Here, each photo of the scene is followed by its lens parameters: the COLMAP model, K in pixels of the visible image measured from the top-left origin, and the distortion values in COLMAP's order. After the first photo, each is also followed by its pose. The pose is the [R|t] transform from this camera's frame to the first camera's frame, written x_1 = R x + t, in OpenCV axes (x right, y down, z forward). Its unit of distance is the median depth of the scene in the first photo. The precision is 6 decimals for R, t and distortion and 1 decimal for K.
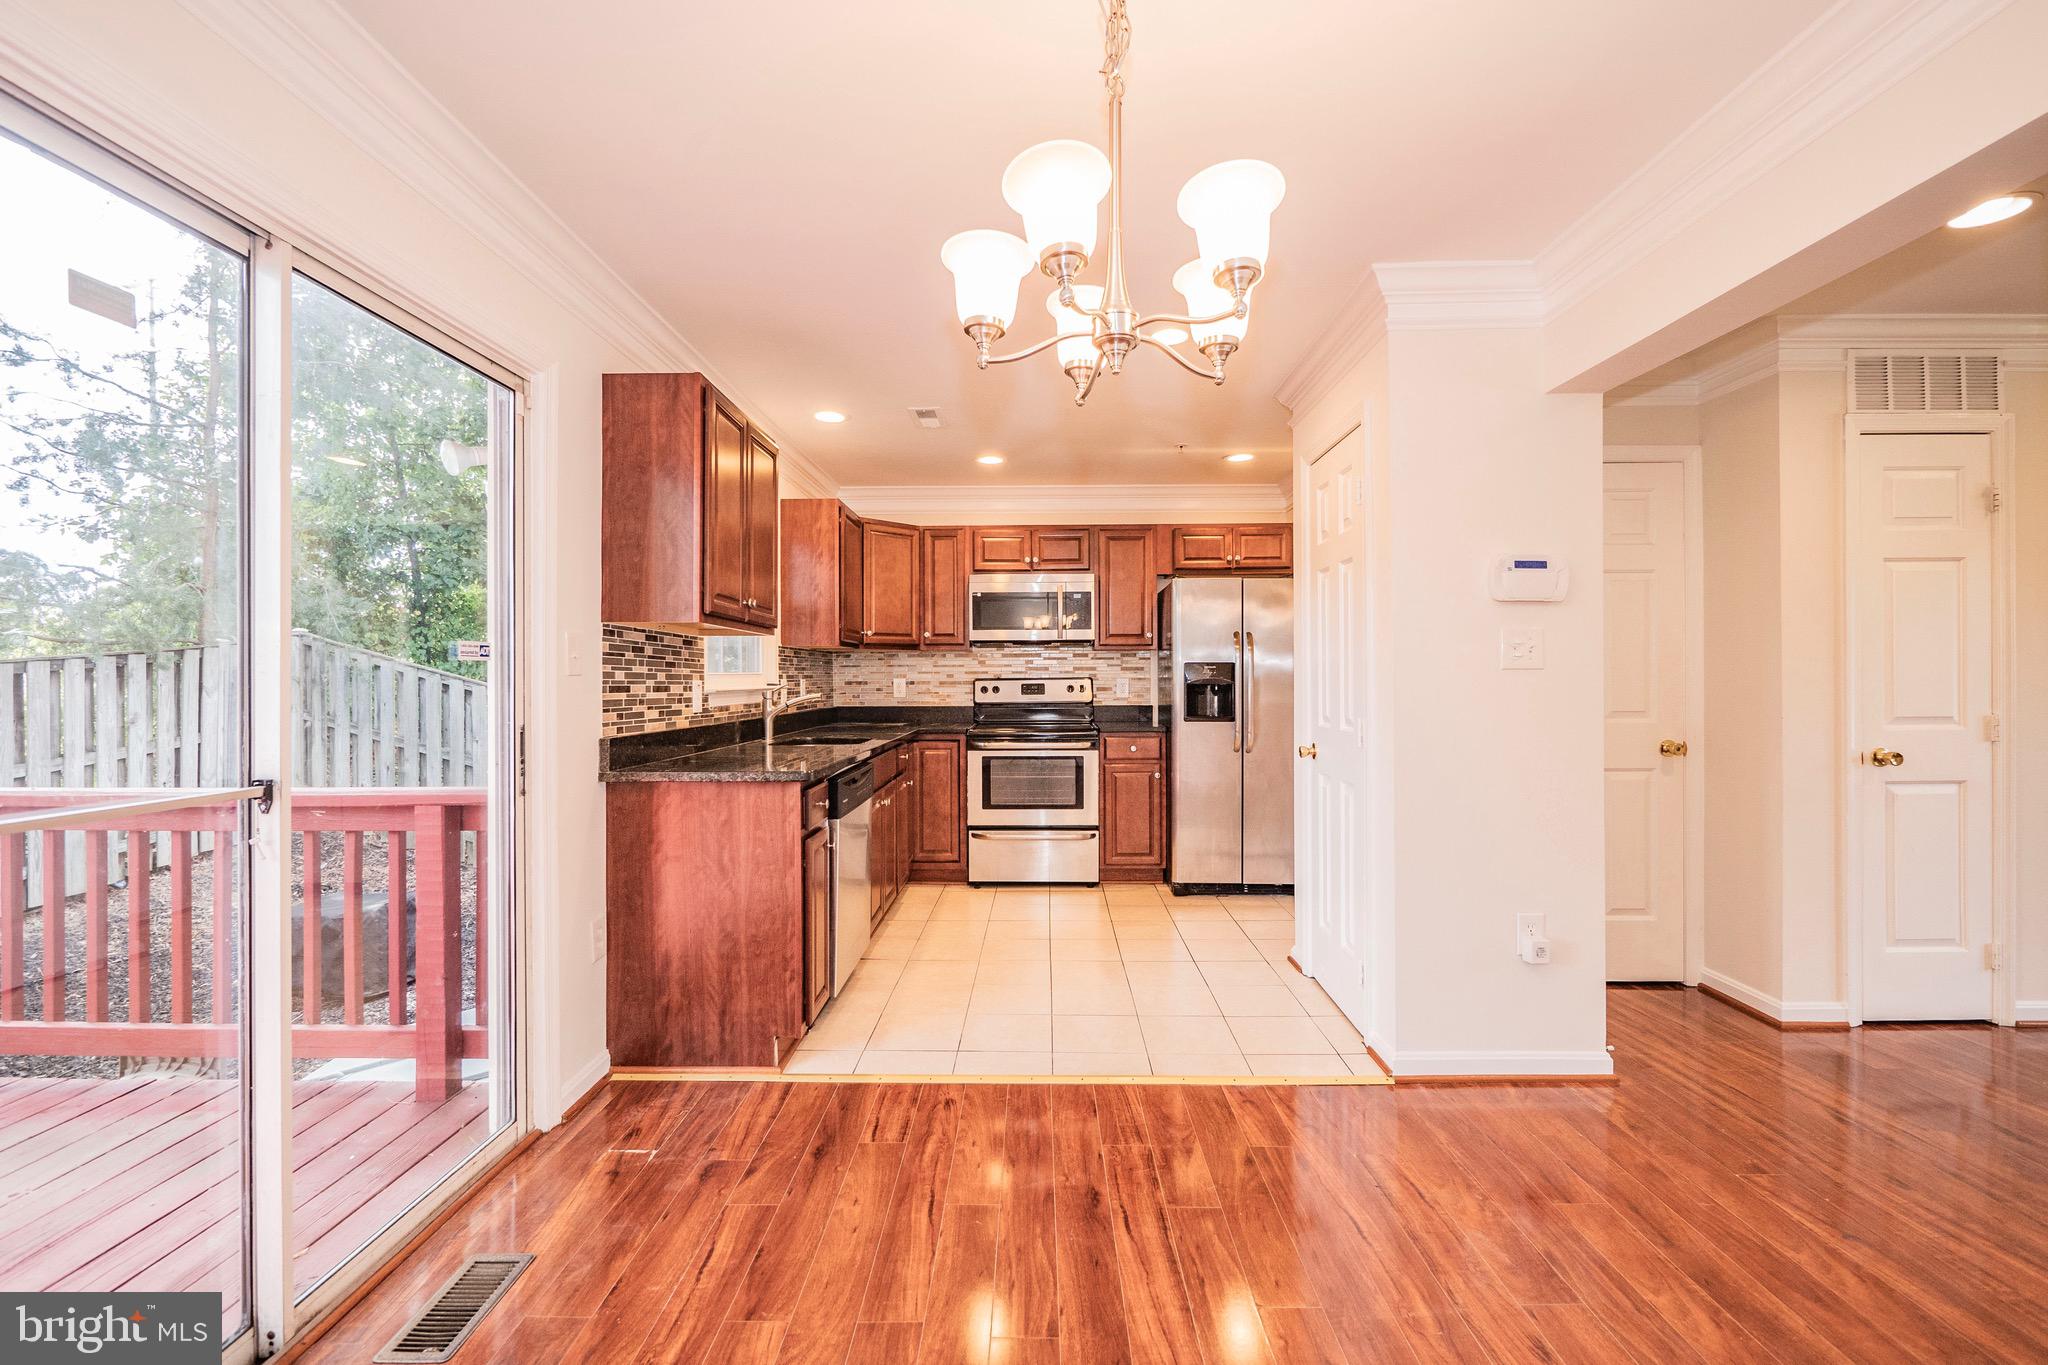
lens RADIAL K [[872.9, 0, 1025.2], [0, 872.9, 678.4], [0, 0, 1]] dist [-0.005743, 0.000125]
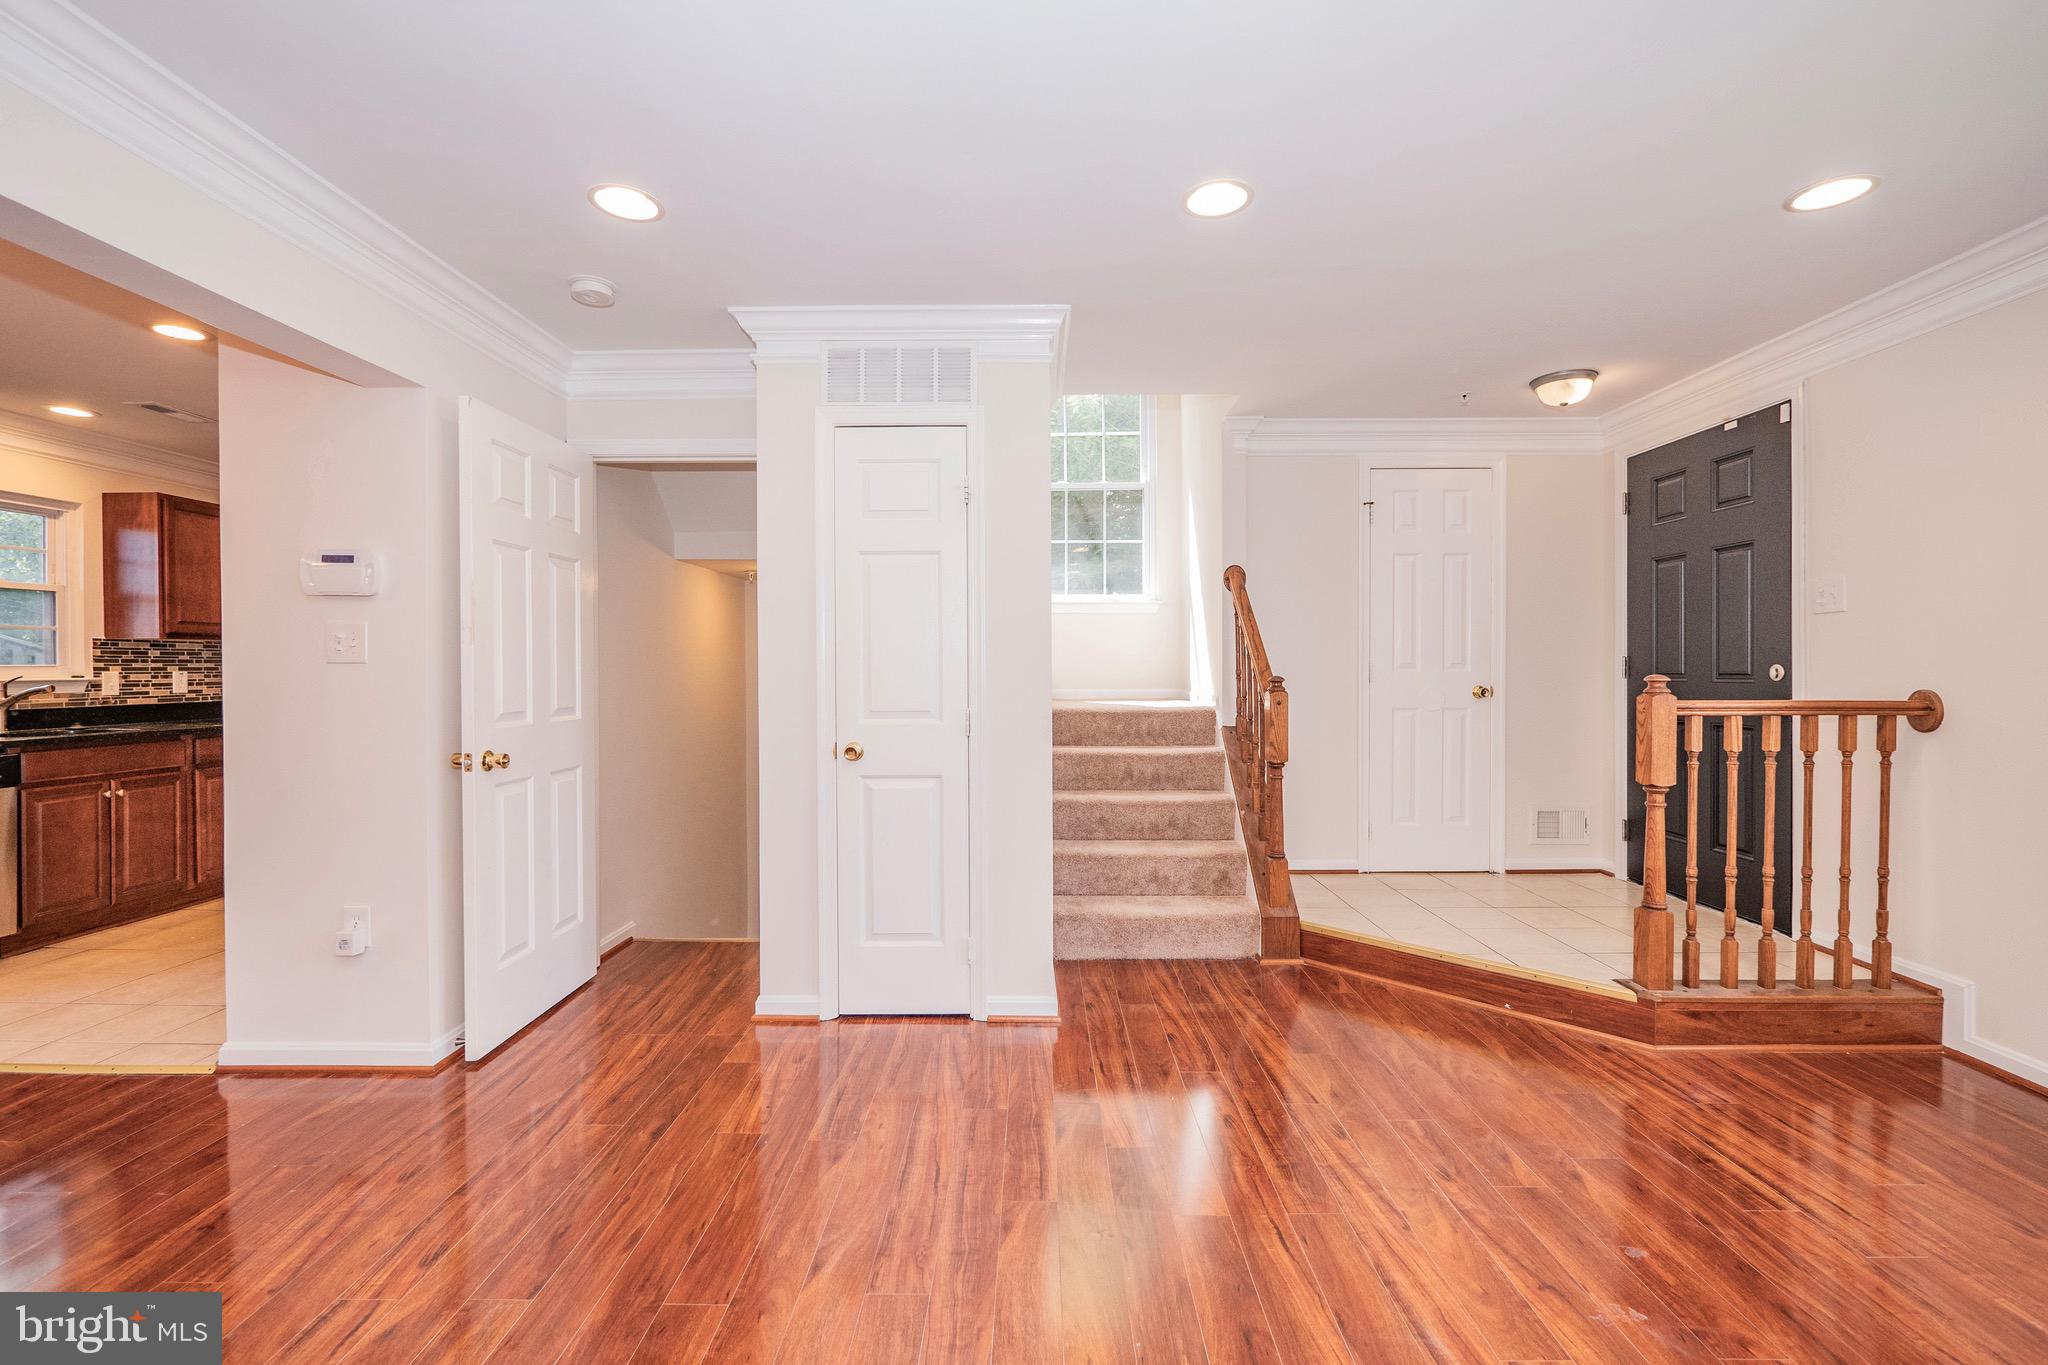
lens RADIAL K [[867.7, 0, 1024.1], [0, 867.7, 676.1], [0, 0, 1]] dist [-0.005920, 0.000390]
pose [[0.999998, 0.000814, -0.001895, 0.715457], [-0.000800, 0.999970, 0.007768, -0.002053], [0.001902, -0.007767, 0.999968, 0.002214]]
